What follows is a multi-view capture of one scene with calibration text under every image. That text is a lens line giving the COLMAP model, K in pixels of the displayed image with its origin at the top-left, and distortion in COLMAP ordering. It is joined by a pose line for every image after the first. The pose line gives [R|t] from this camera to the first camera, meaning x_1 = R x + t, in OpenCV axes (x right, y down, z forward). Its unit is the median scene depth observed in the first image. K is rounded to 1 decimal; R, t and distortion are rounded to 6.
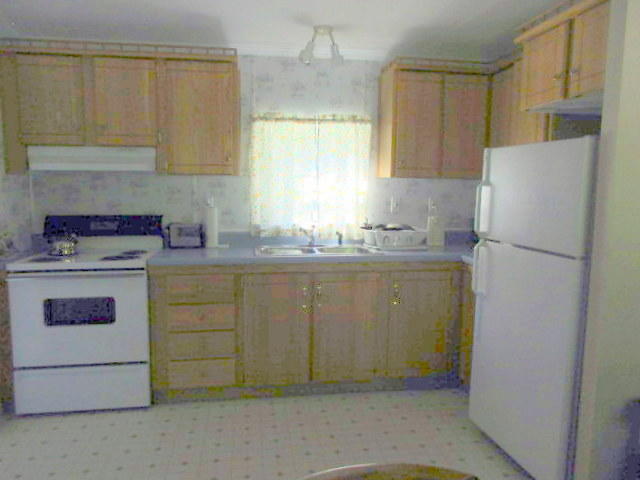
lens RADIAL K [[478.8, 0, 320.0], [0, 478.8, 240.0], [0, 0, 1]] dist [0.000102, 0.000994]
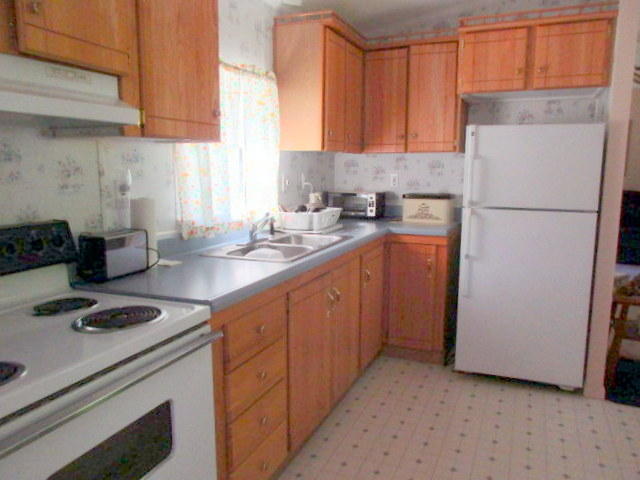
lens RADIAL K [[478.8, 0, 320.0], [0, 478.8, 240.0], [0, 0, 1]] dist [0.000102, 0.000994]
pose [[0.550592, -0.136472, 0.823544, -0.595312], [0.098739, 0.990267, 0.098087, -0.054245], [-0.828915, 0.027310, 0.558708, 0.514394]]
